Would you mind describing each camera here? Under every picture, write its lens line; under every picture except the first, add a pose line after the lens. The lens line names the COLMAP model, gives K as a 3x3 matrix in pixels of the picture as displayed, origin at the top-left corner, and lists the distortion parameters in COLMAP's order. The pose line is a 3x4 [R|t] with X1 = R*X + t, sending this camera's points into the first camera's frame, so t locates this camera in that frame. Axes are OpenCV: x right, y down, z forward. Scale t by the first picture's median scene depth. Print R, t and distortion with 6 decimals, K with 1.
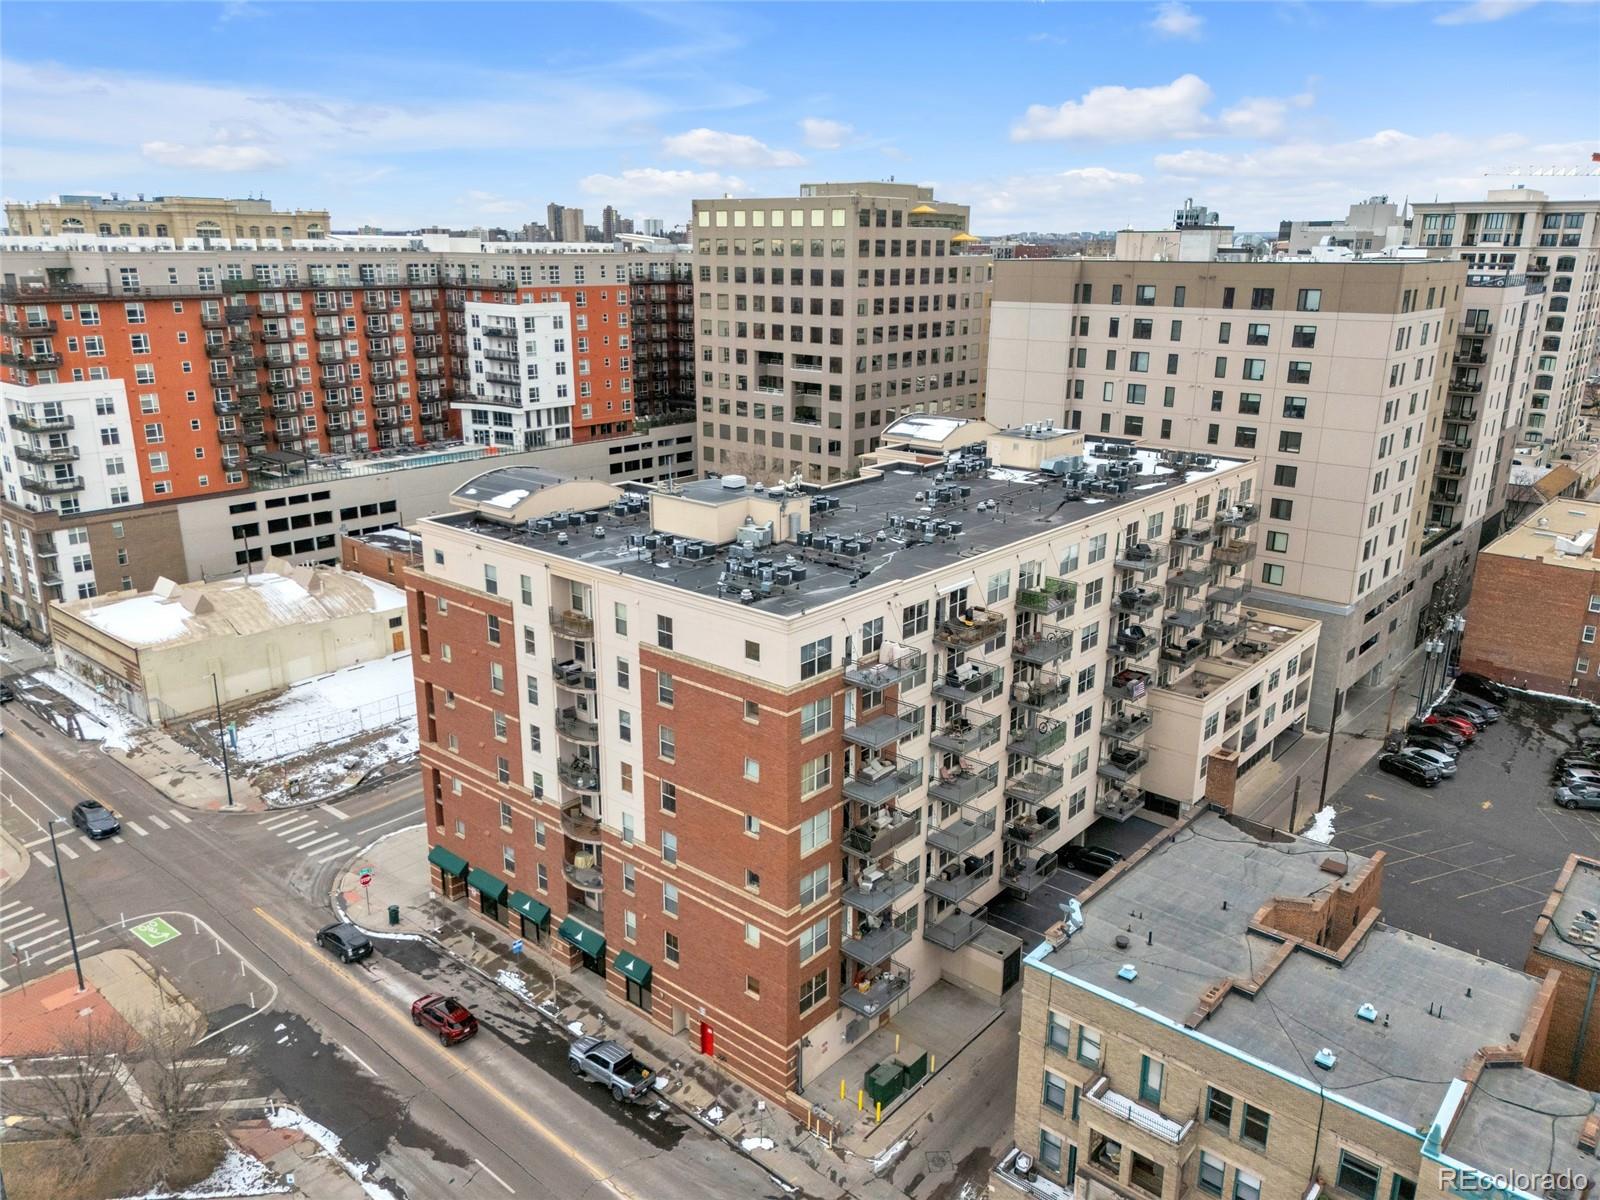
lens RADIAL K [[1173.4, 0, 799.5], [0, 1173.4, 597.4], [0, 0, 1]] dist [0.076793, -0.074613]
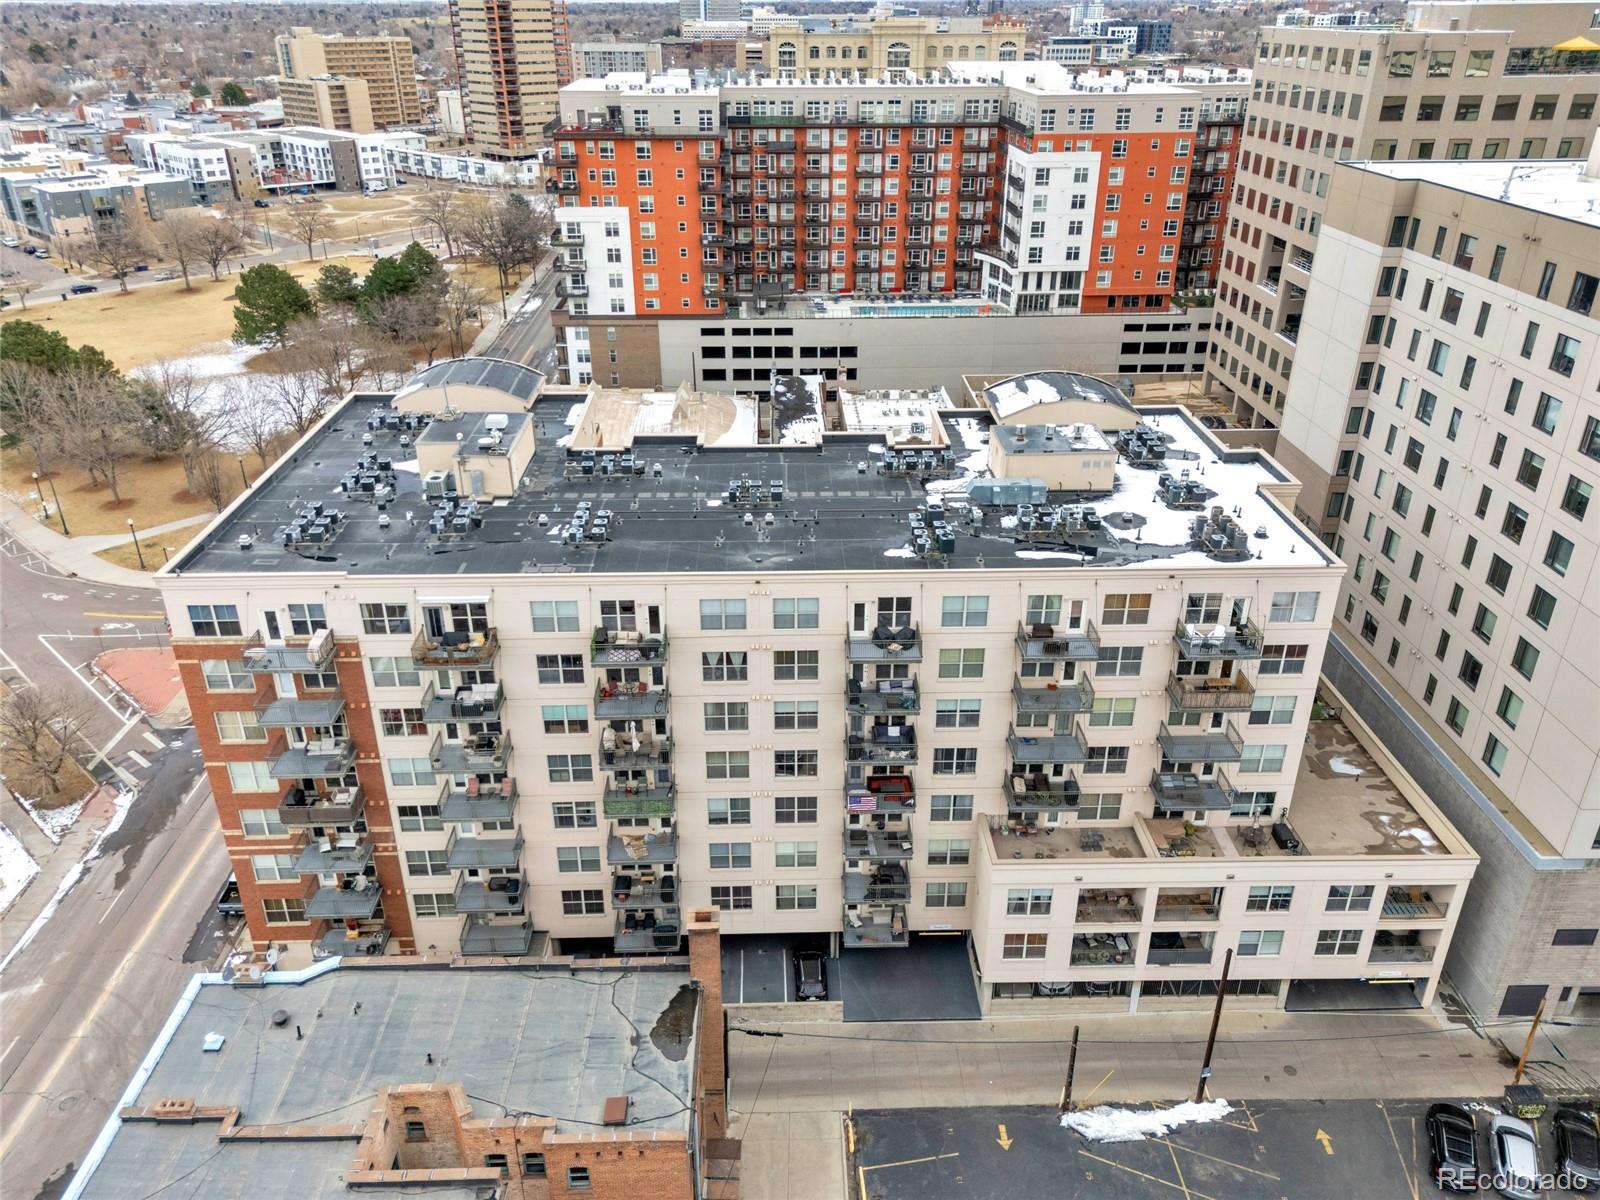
lens RADIAL K [[1173.4, 0, 799.5], [0, 1173.4, 597.4], [0, 0, 1]] dist [0.076793, -0.074613]
pose [[0.680243, 0.323681, -0.657648, 0.370678], [-0.209196, 0.945631, 0.249037, -0.118977], [0.702500, -0.031828, 0.710971, 0.220663]]
